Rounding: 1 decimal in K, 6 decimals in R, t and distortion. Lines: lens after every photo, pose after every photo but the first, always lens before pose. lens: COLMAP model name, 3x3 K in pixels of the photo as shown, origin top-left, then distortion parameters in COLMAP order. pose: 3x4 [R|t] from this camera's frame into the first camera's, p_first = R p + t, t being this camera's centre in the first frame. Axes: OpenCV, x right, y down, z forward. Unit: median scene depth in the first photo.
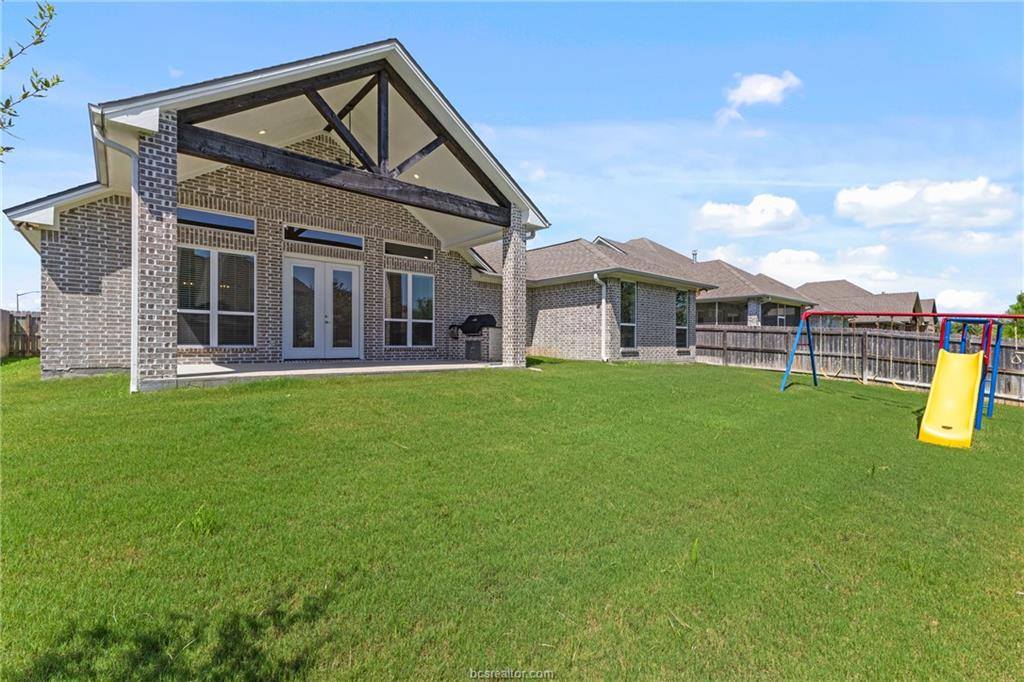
lens RADIAL K [[448.7, 0, 513.7], [0, 448.7, 343.7], [0, 0, 1]] dist [0.020706, 0.000198]
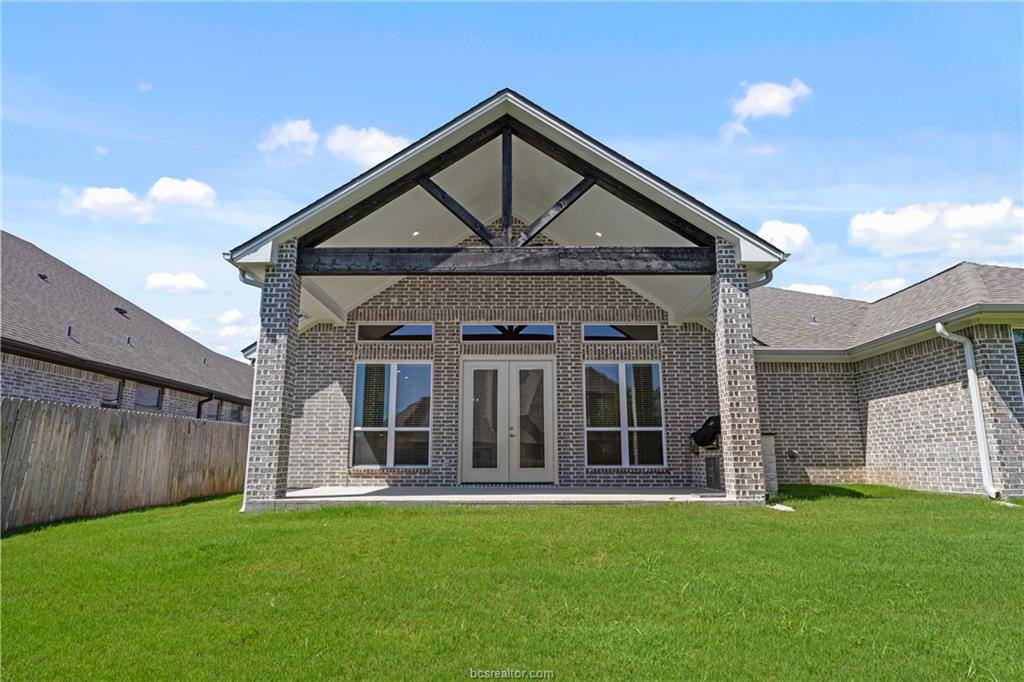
lens RADIAL K [[602.5, 0, 513.8], [0, 602.5, 341.6], [0, 0, 1]] dist [-0.002847, -0.000263]
pose [[0.758649, -0.134422, -0.637482, 0.317316], [0.004711, 0.979589, -0.200954, 0.003774], [0.651483, 0.149451, 0.743797, 0.206751]]
